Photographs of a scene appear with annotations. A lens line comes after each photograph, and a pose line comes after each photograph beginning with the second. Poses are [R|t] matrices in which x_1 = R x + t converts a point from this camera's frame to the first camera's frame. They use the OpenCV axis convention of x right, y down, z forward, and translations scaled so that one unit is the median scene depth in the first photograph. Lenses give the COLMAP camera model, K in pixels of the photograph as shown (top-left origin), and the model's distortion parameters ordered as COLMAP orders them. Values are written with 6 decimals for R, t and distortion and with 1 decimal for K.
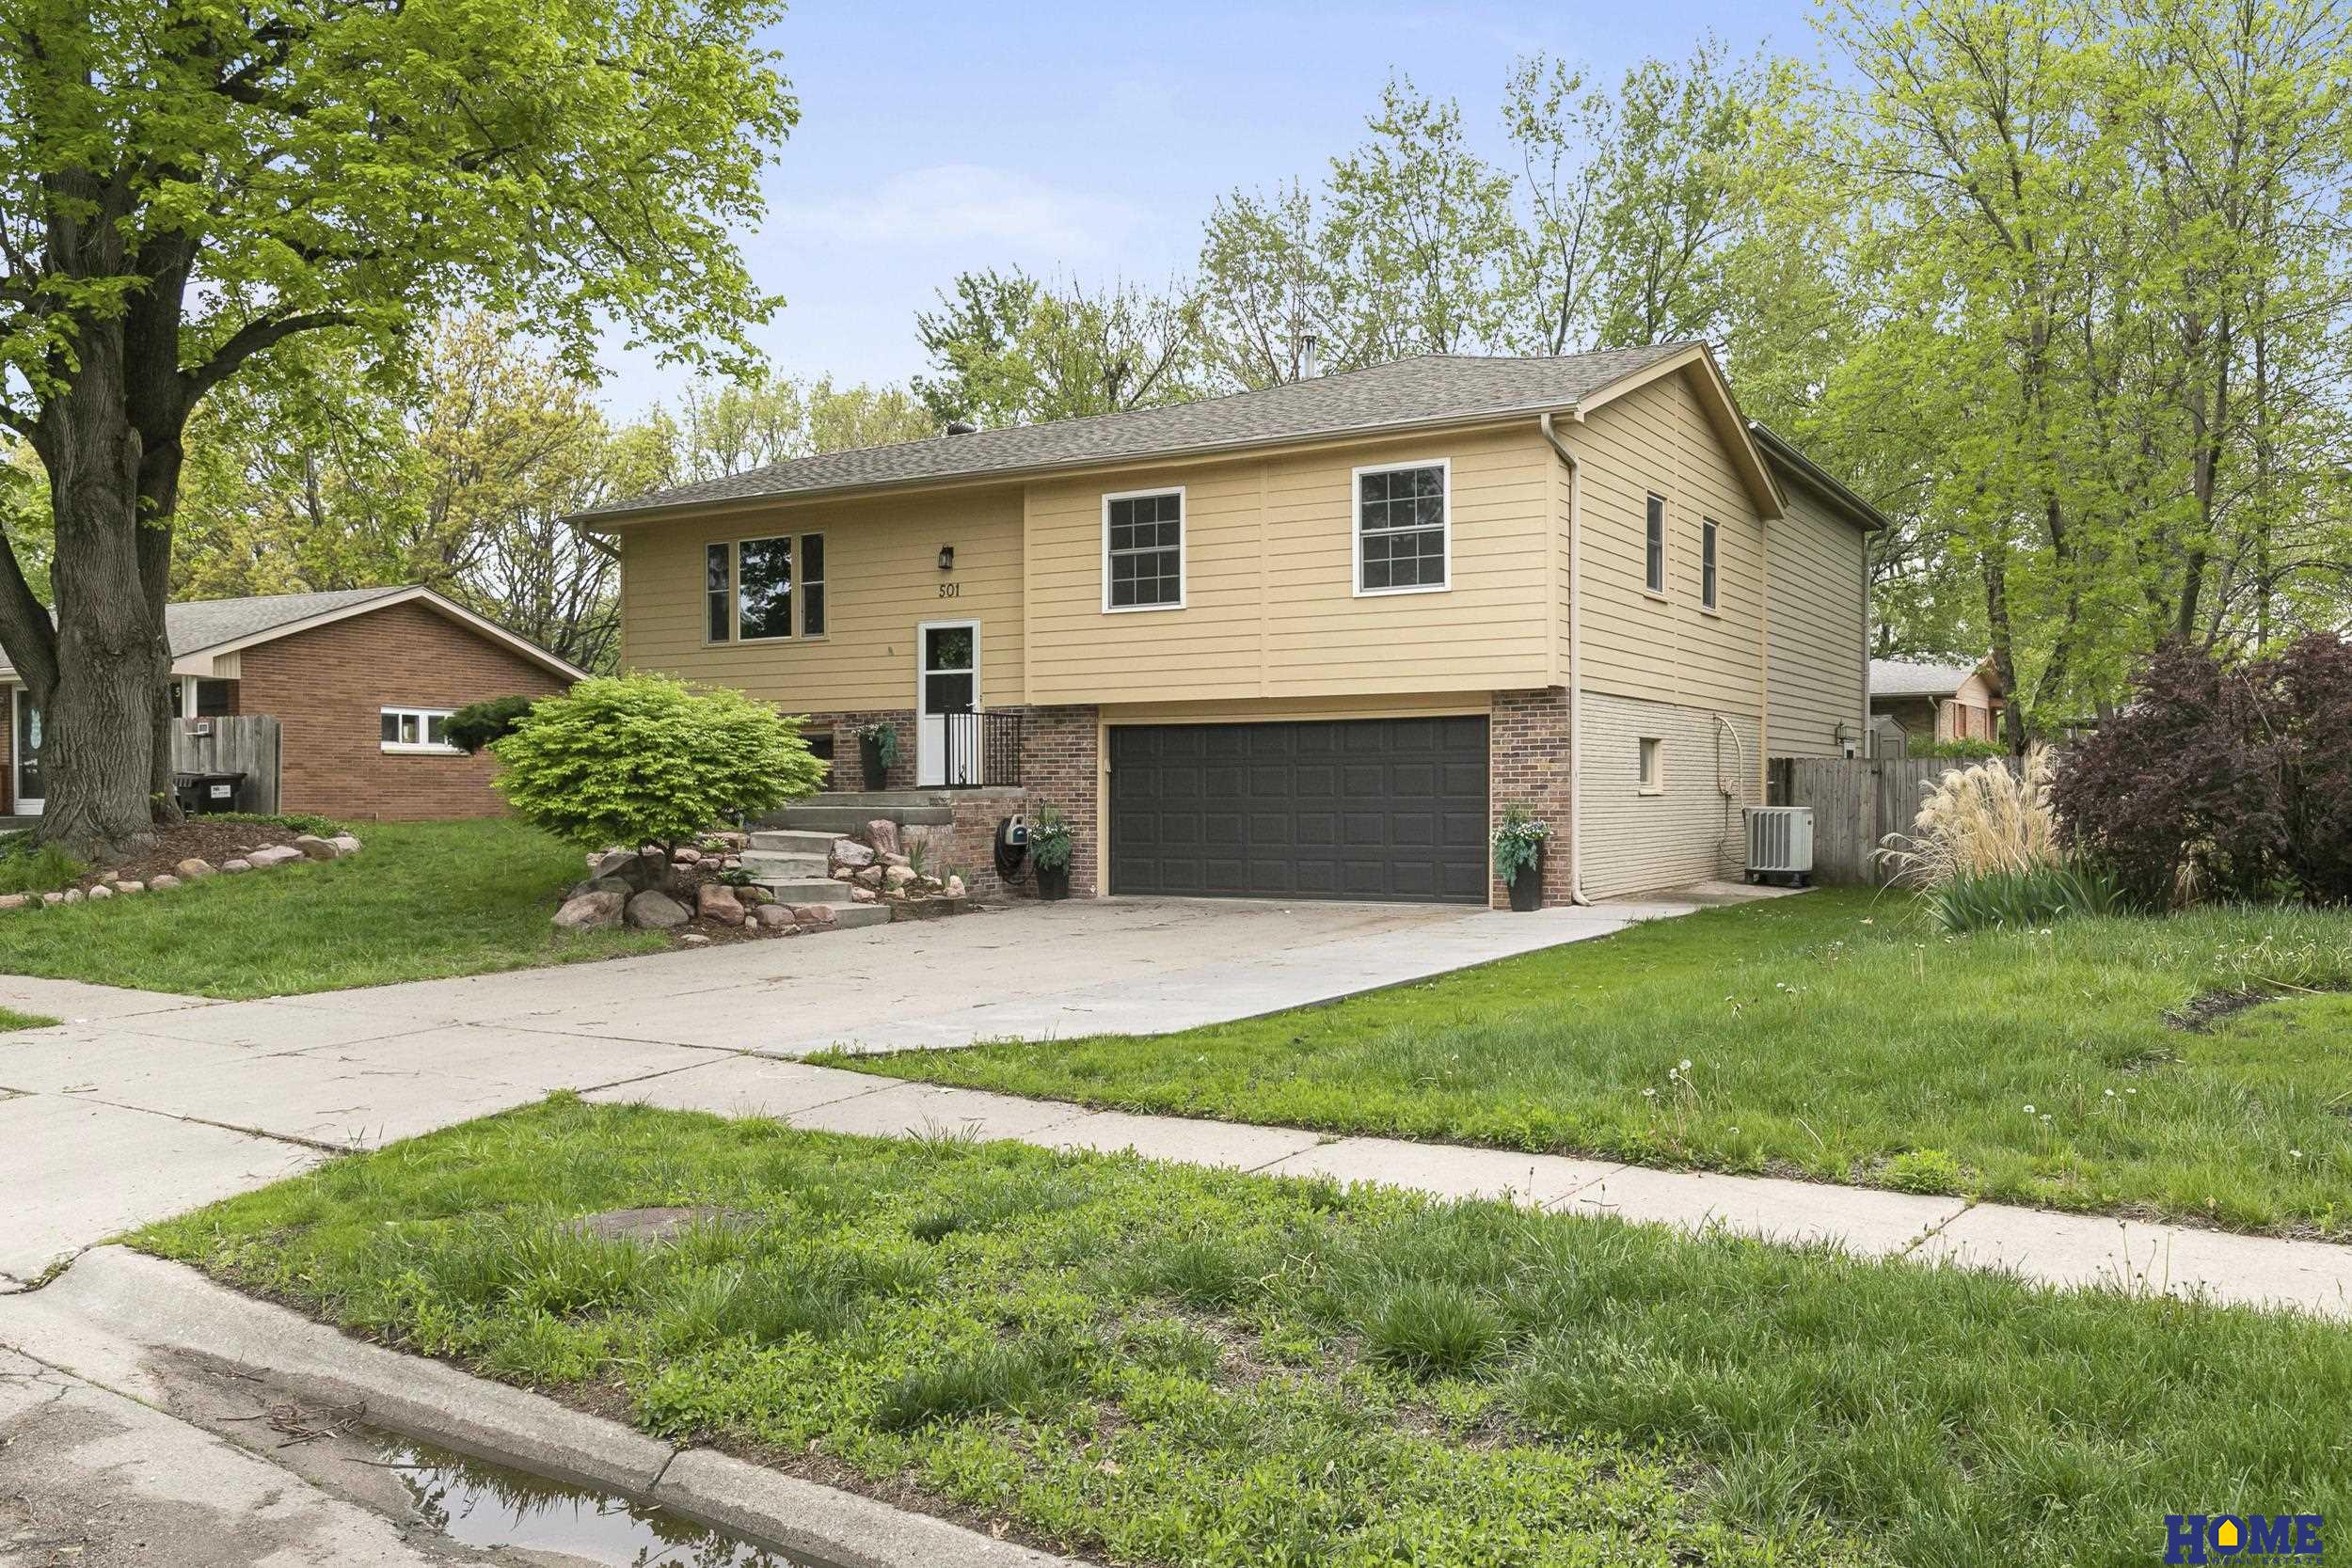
lens RADIAL K [[1856.1, 0, 1173.2], [0, 1856.1, 804.1], [0, 0, 1]] dist [0.009581, 0.000694]
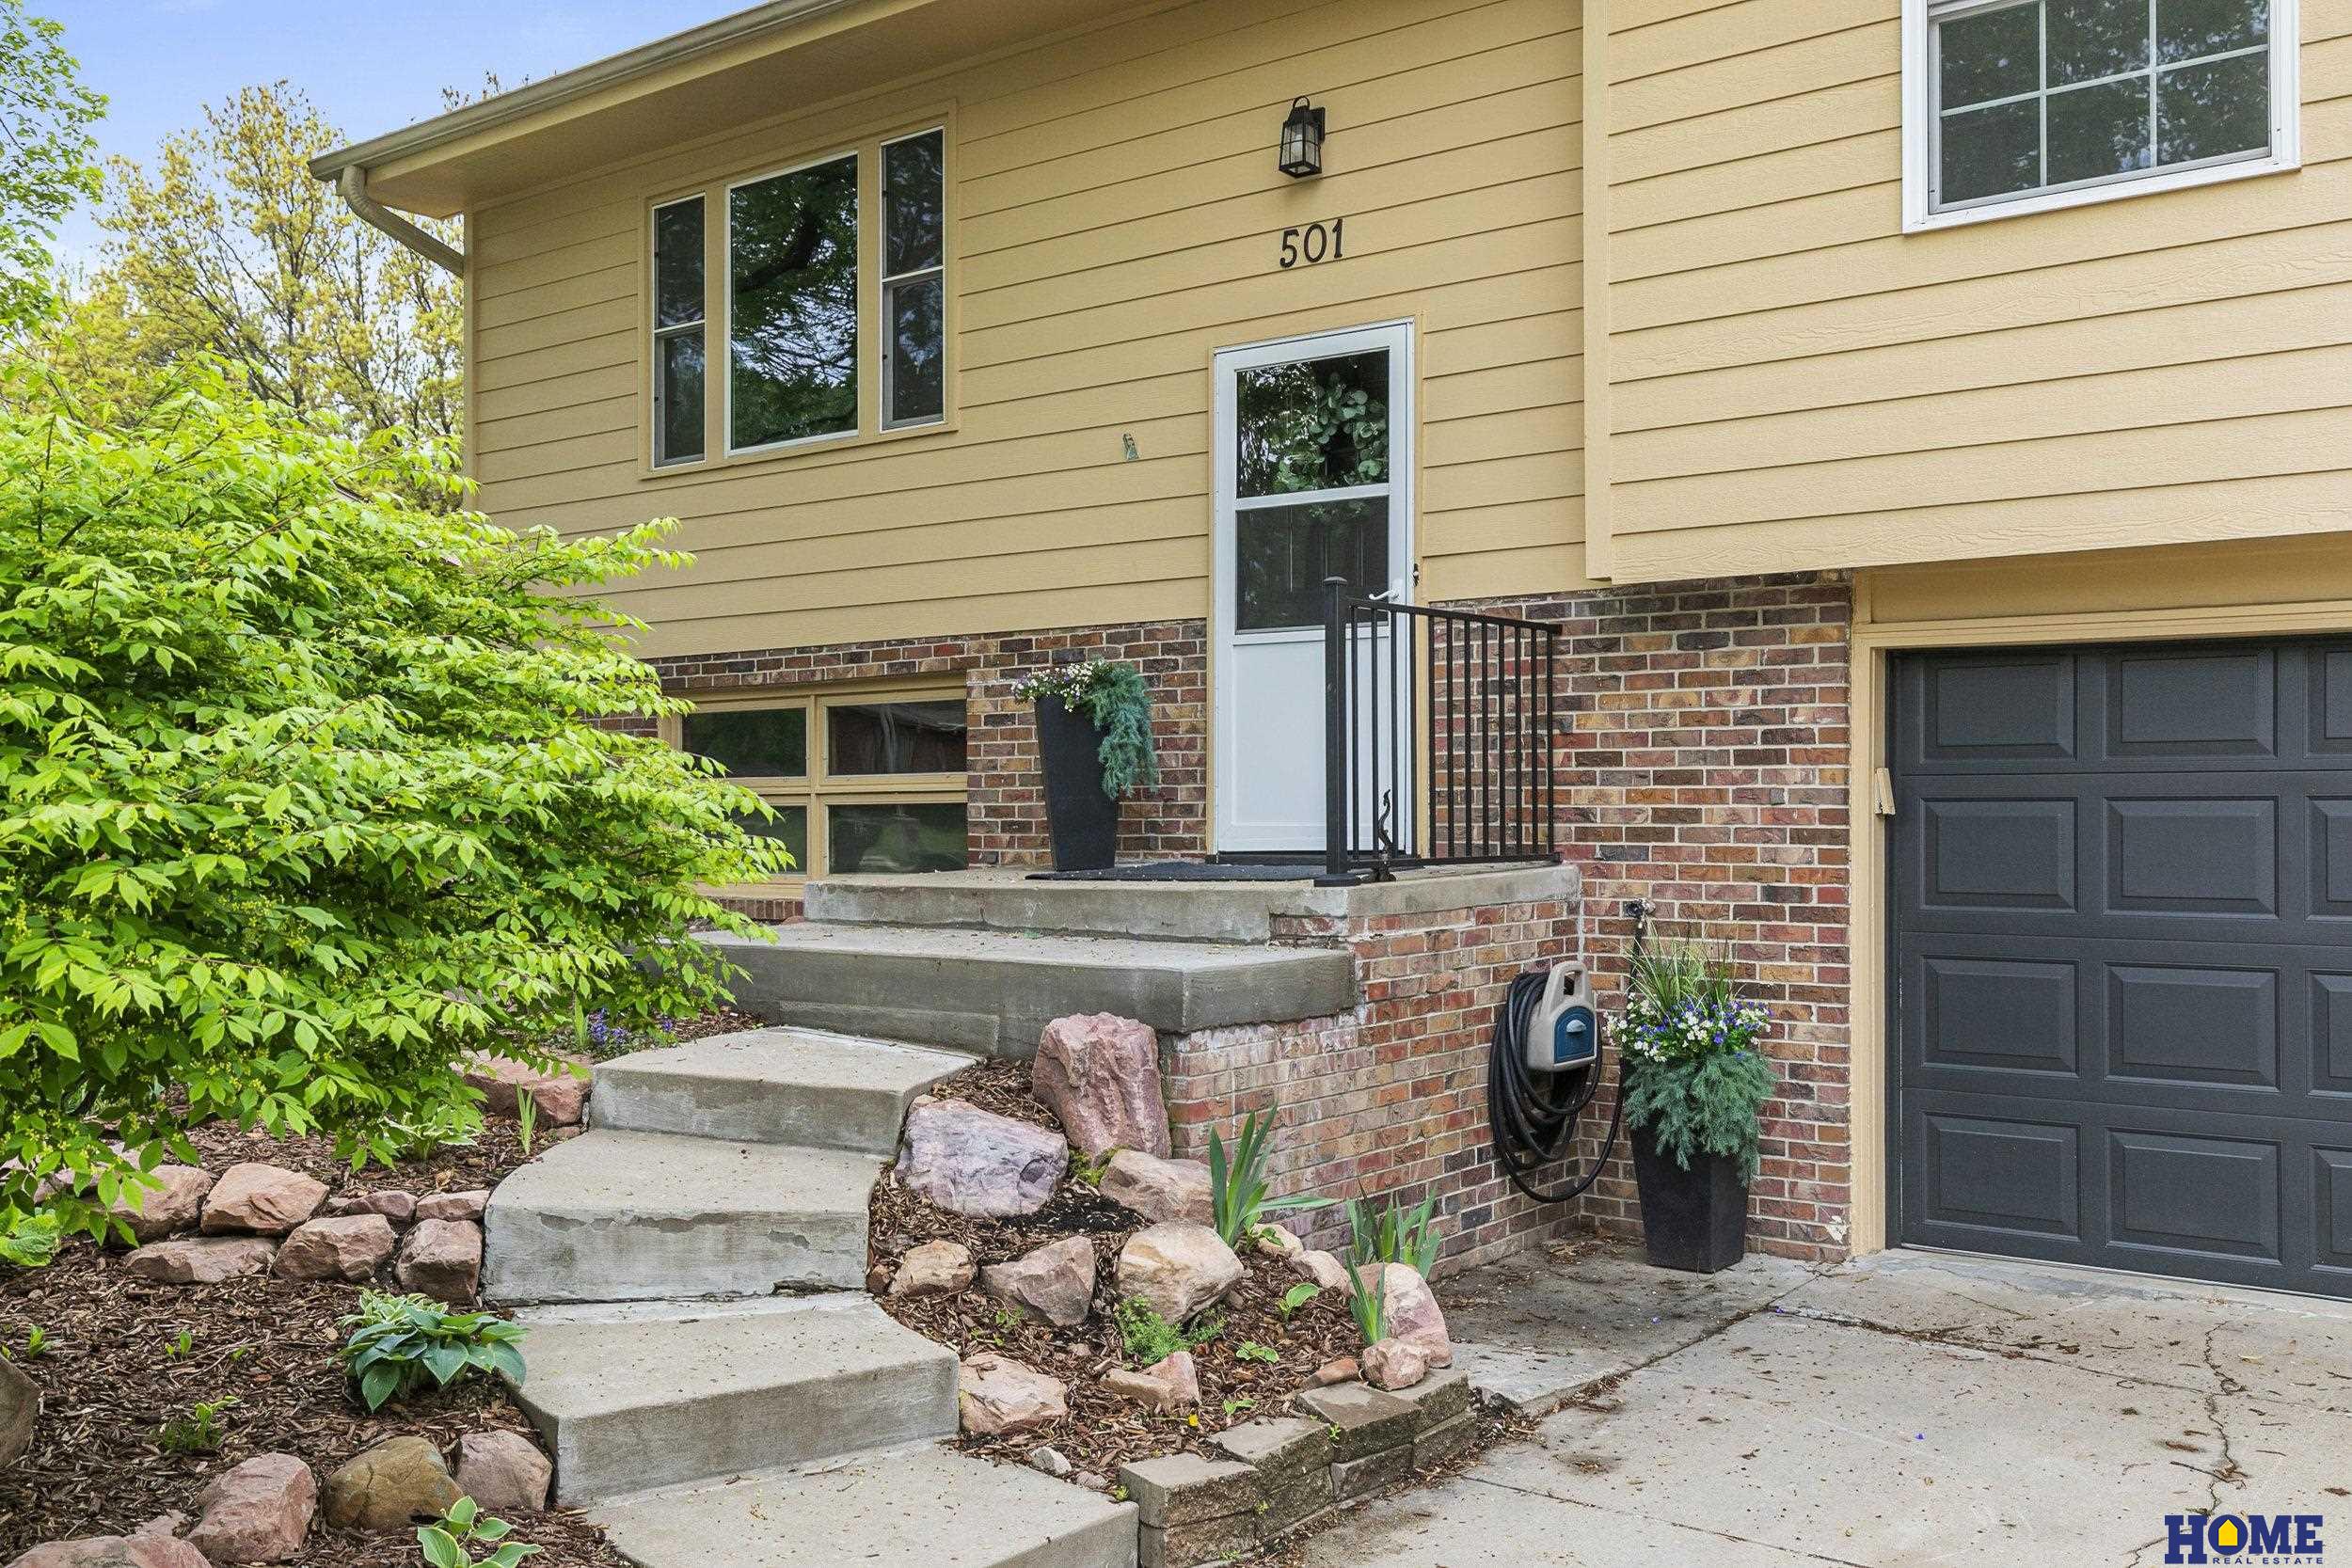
lens RADIAL K [[2181.7, 0, 1168.7], [0, 2181.7, 787.8], [0, 0, 1]] dist [0.011753, 0.000000]
pose [[0.991473, -0.001406, -0.130304, -0.100569], [-0.000190, 0.999925, -0.012234, -0.017361], [0.130312, 0.012155, 0.991399, 0.653654]]
